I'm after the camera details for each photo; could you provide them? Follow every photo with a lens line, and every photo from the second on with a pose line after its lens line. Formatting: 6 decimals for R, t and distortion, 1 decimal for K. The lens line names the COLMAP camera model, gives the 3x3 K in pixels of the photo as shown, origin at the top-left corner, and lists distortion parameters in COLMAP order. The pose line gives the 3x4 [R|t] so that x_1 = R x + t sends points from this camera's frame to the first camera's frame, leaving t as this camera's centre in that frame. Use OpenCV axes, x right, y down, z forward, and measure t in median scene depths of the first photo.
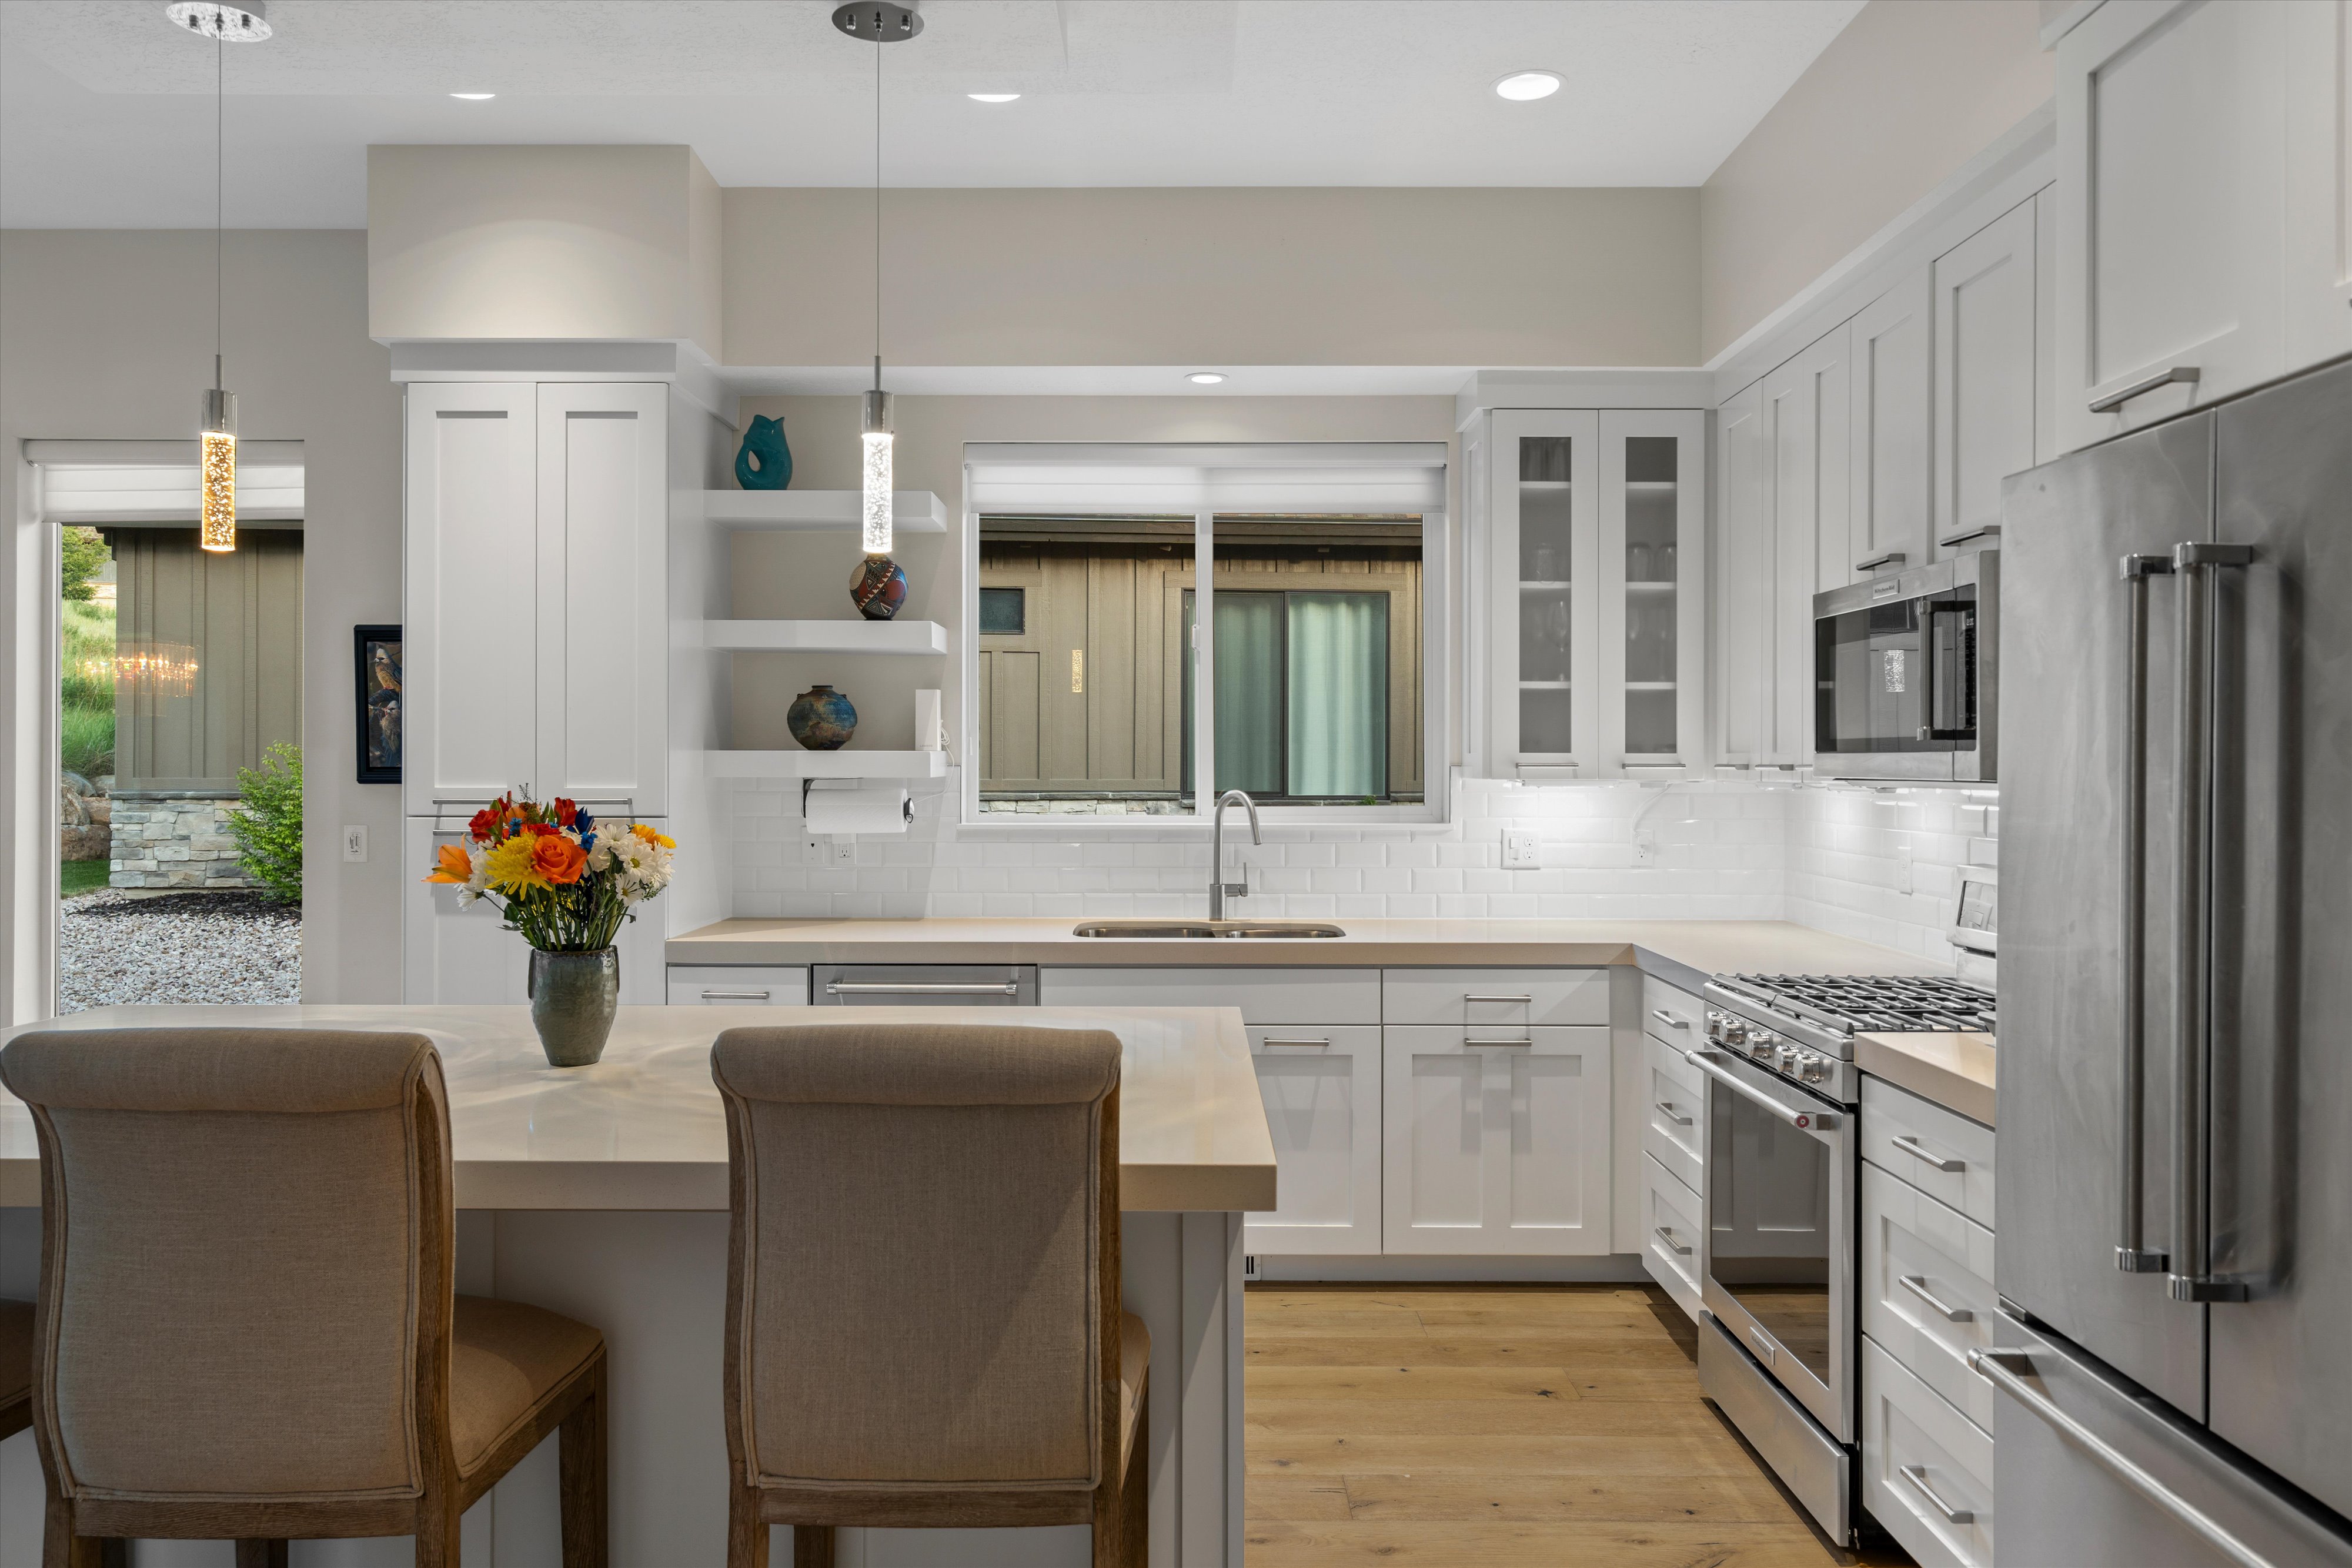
lens RADIAL K [[1608.9, 0, 1177.6], [0, 1608.9, 772.2], [0, 0, 1]] dist [0.001912, 0.000368]
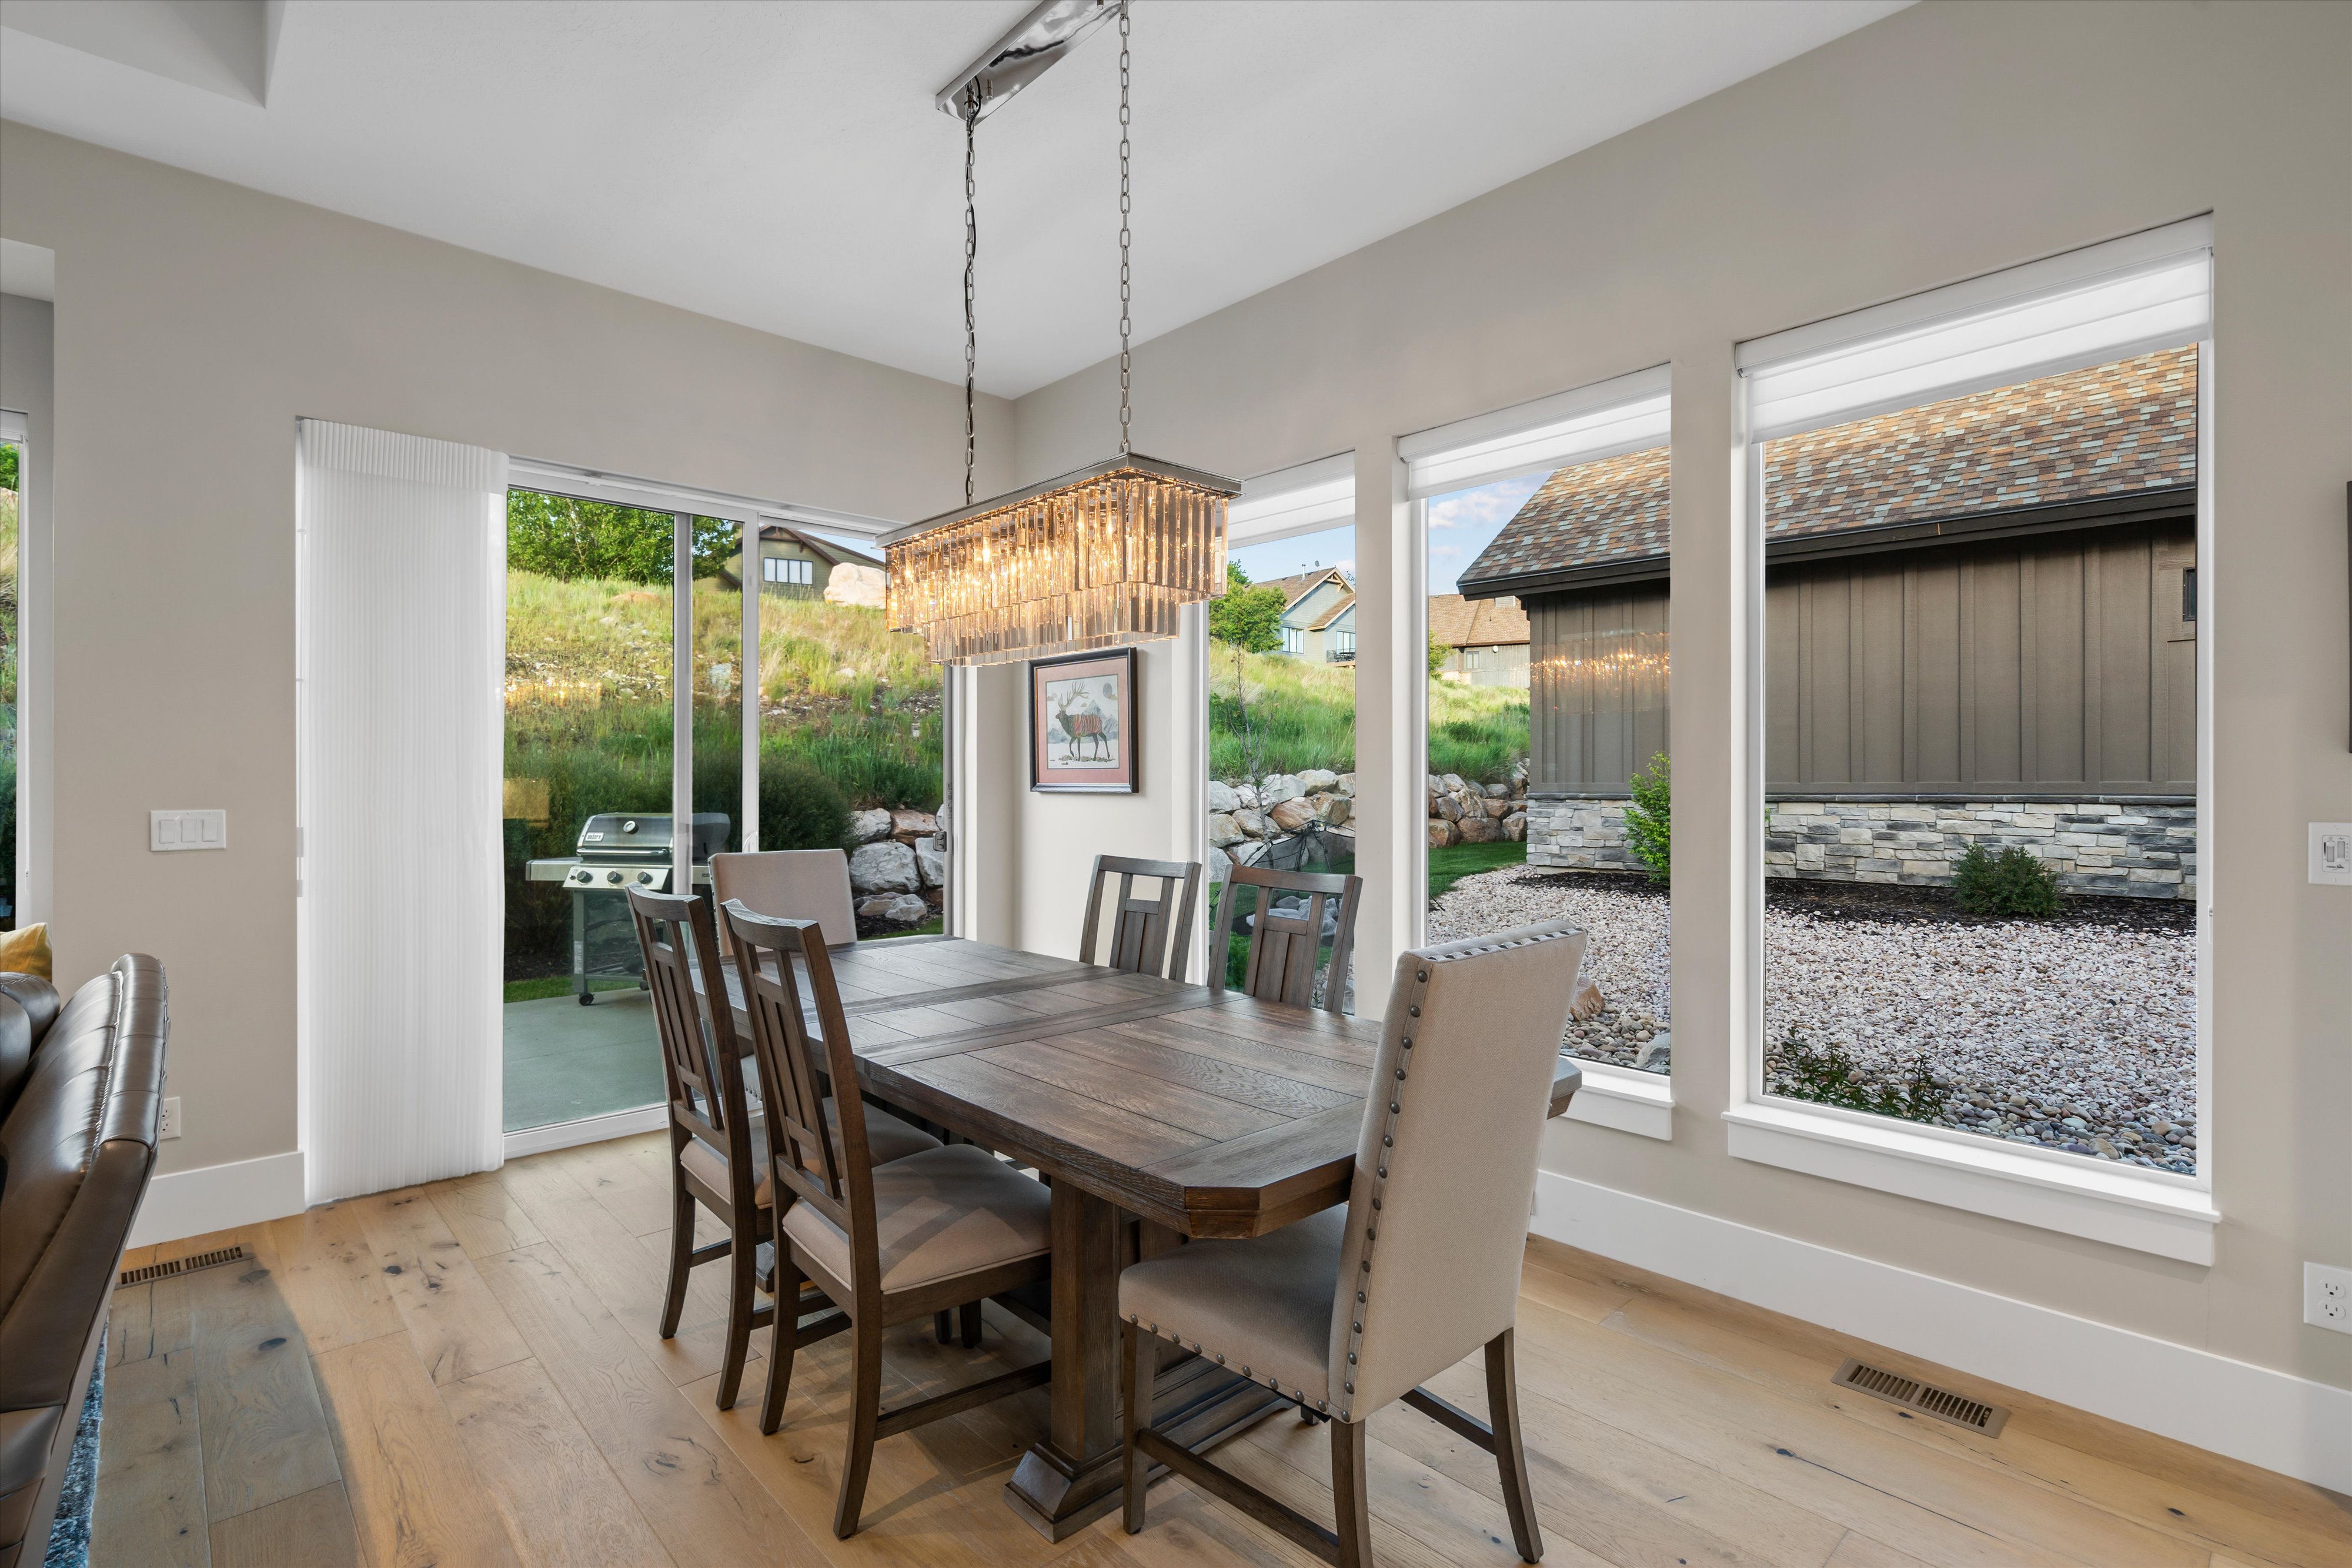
lens RADIAL K [[1105.4, 0, 1173.0], [0, 1105.4, 786.5], [0, 0, 1]] dist [-0.003901, -0.000260]
pose [[0.683704, 0.000652, -0.729759, -0.194252], [-0.001385, 0.999999, -0.000404, 0.007555], [0.729758, 0.001287, 0.683704, 0.158295]]
